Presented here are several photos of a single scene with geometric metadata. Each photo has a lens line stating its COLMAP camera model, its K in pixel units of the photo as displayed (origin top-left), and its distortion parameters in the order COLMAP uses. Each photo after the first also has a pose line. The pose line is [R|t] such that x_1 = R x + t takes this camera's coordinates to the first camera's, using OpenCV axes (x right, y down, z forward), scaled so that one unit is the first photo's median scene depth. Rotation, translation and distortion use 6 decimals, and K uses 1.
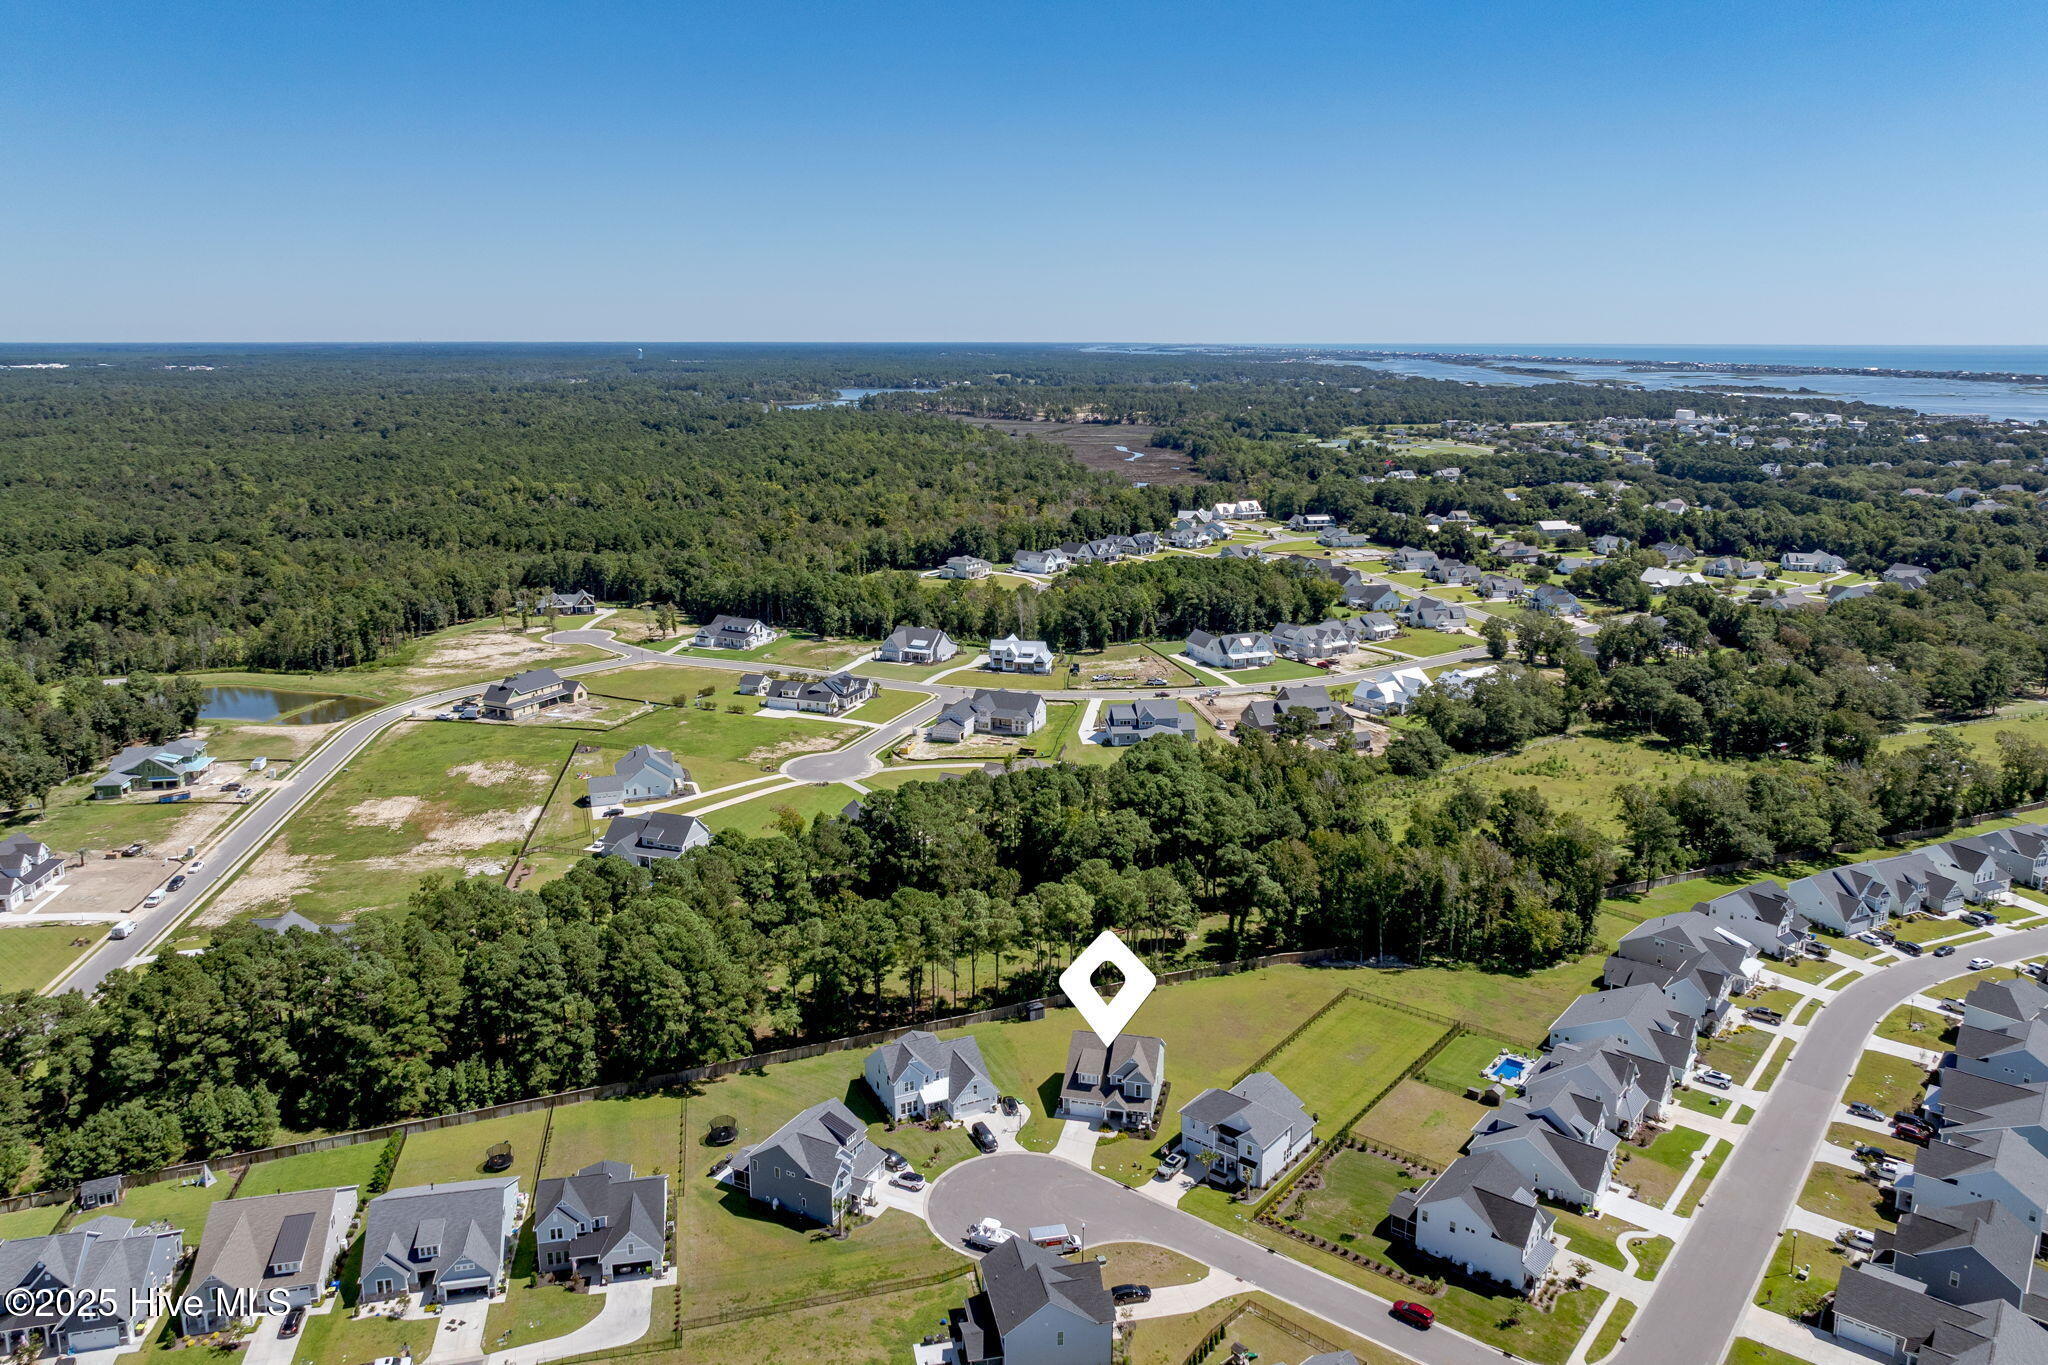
lens RADIAL K [[1471.1, 0, 1027.1], [0, 1471.1, 597.3], [0, 0, 1]] dist [0.010095, -0.033461]
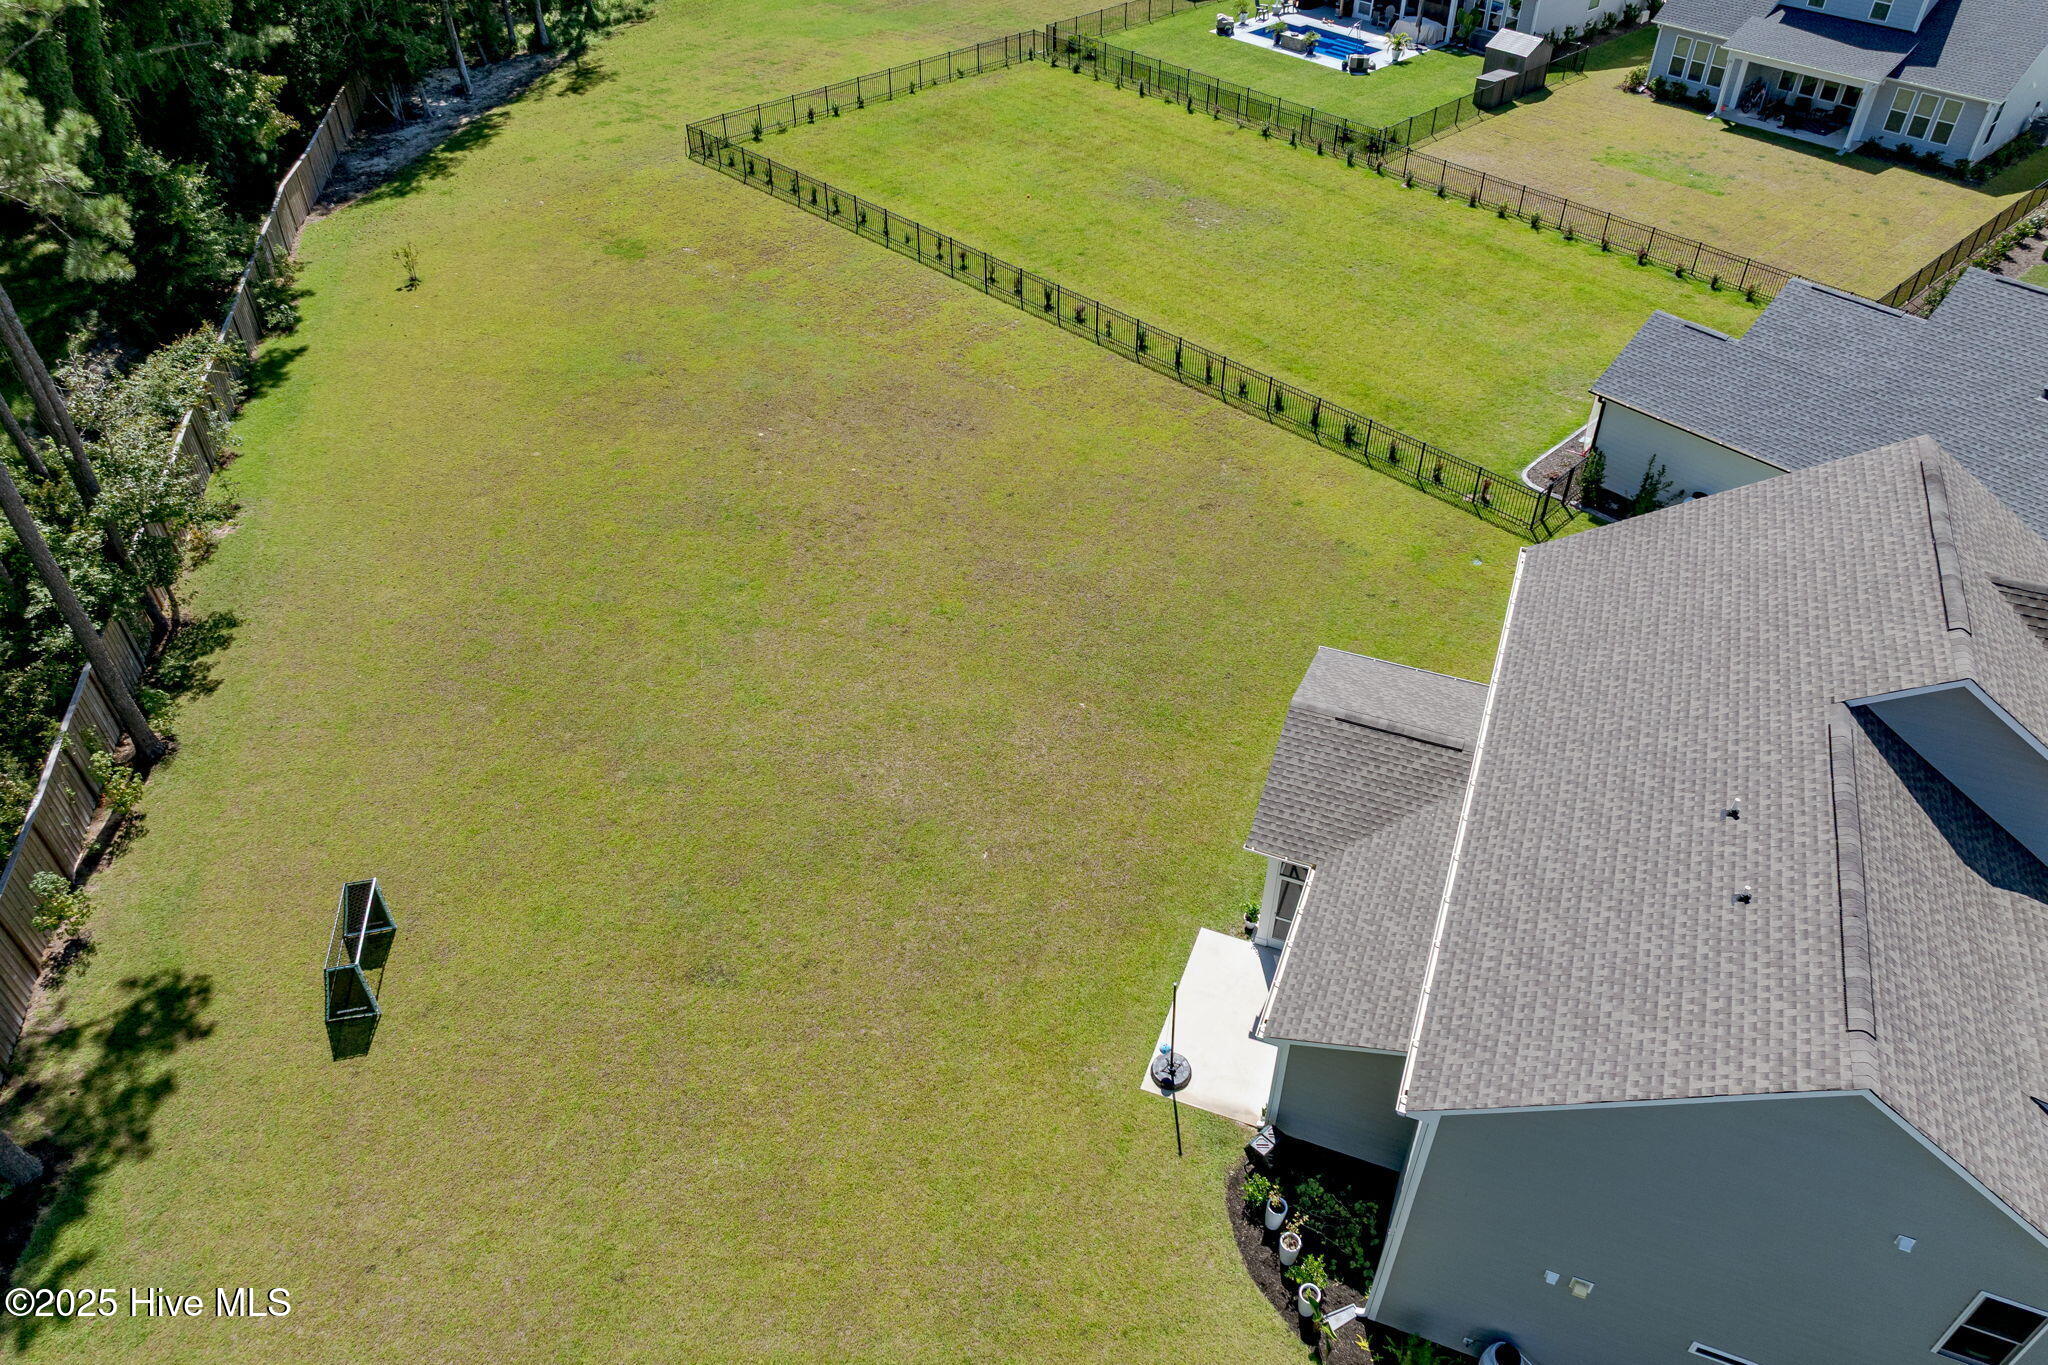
lens RADIAL K [[1400.4, 0, 1052.4], [0, 1400.4, 678.2], [0, 0, 1]] dist [-0.009074, -0.003773]
pose [[0.135173, -0.641869, 0.754806, -0.008353], [0.177830, 0.765144, 0.618814, 0.189833], [-0.974733, 0.050580, 0.217570, 0.840626]]
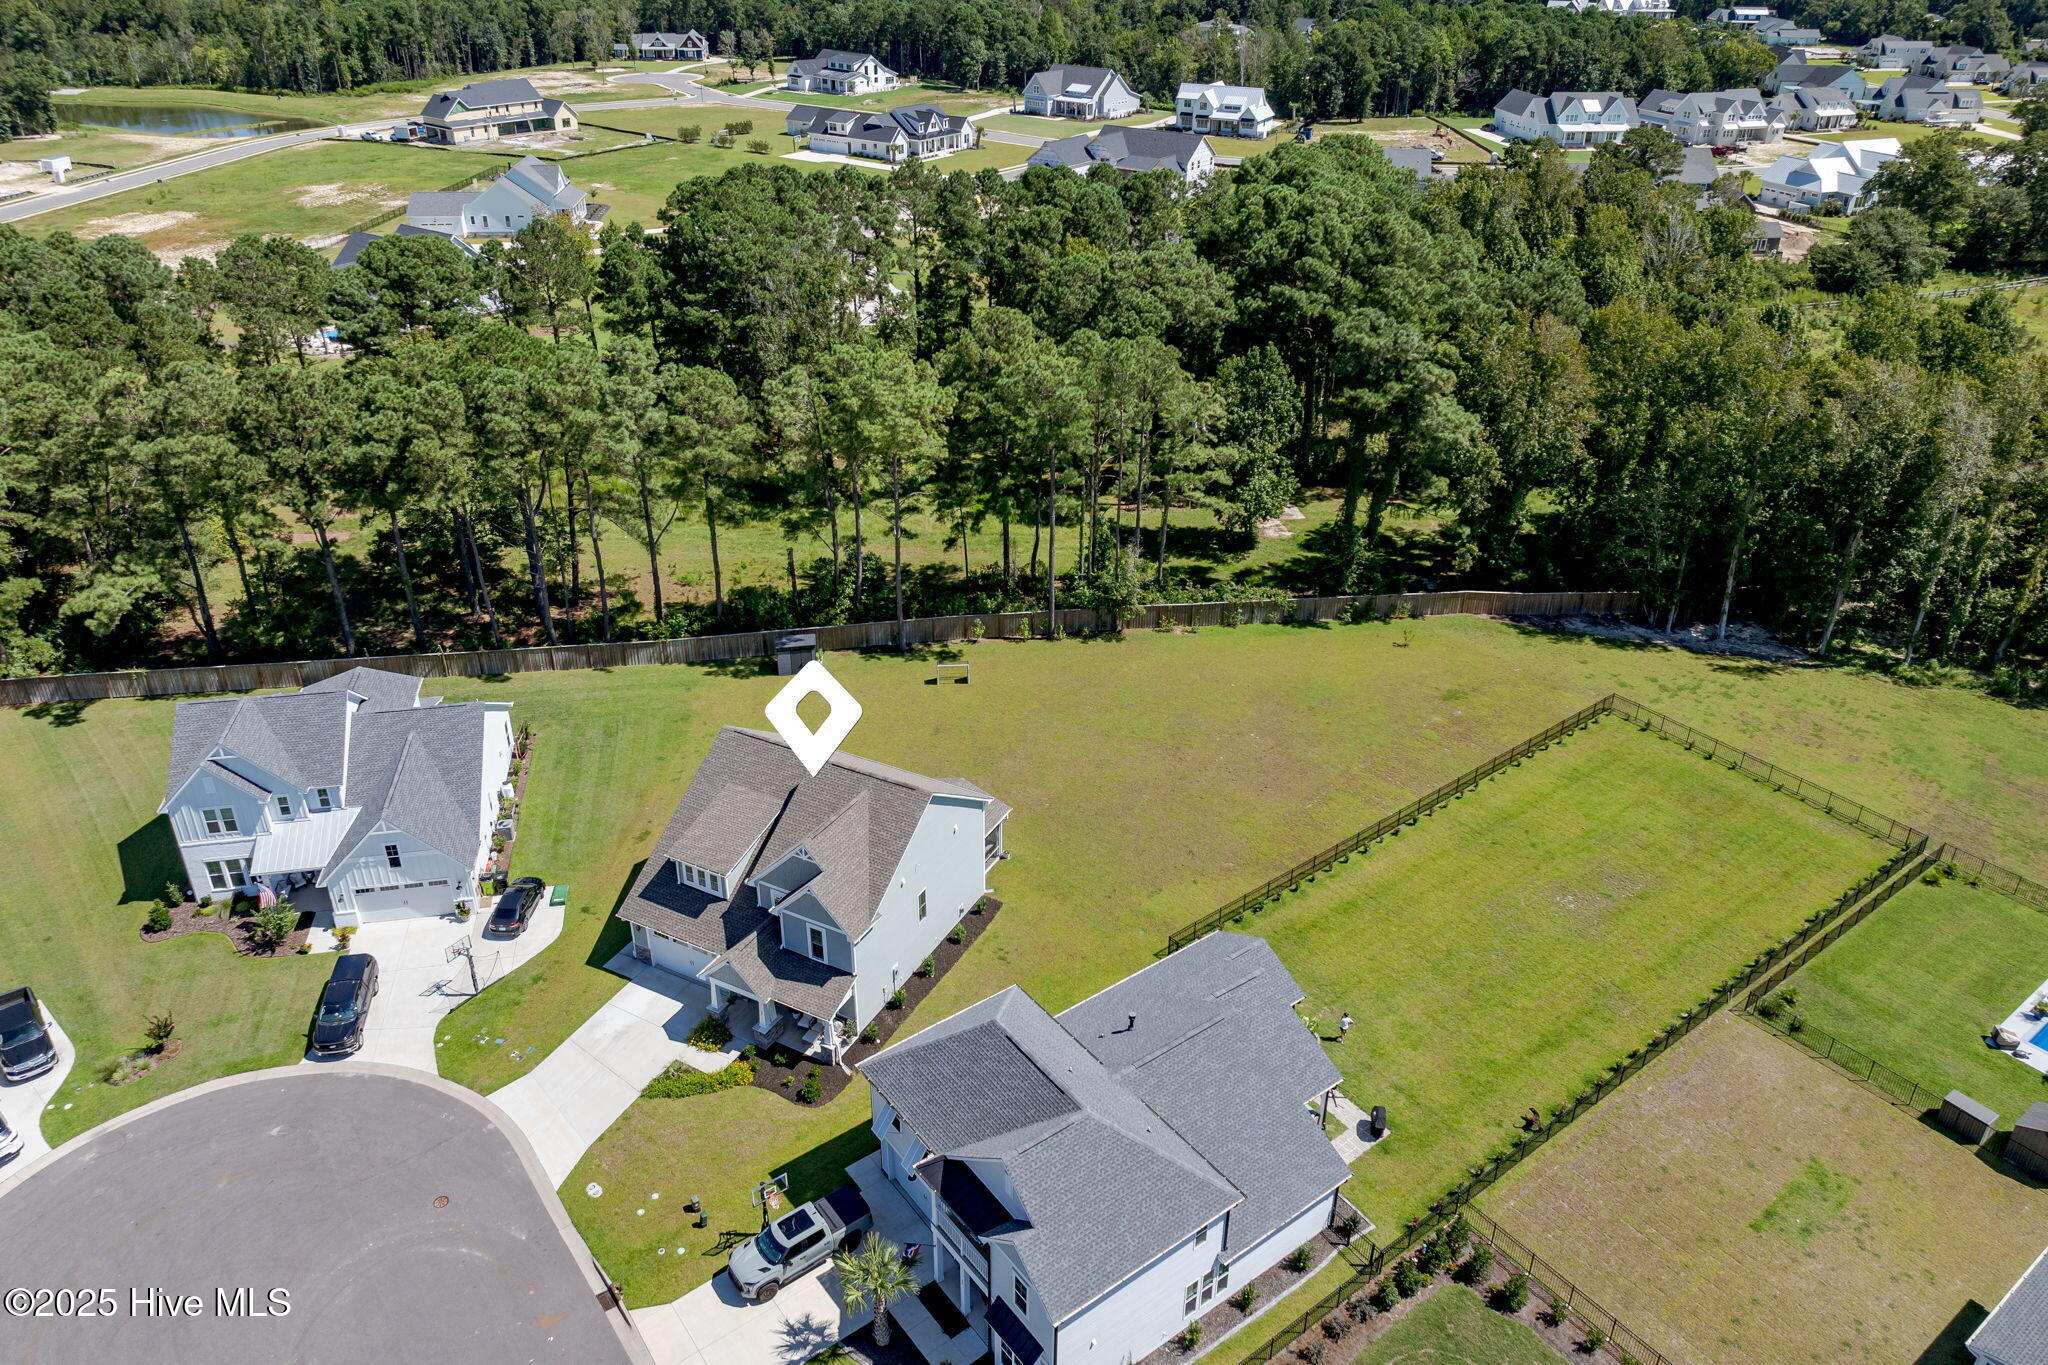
lens RADIAL K [[1447.0, 0, 1029.6], [0, 1447.0, 629.8], [0, 0, 1]] dist [-0.015199, 0.002876]
pose [[0.968911, 0.121930, -0.215278, 0.140660], [-0.055158, 0.954685, 0.292463, 0.138833], [0.241182, -0.271496, 0.931730, 0.581258]]
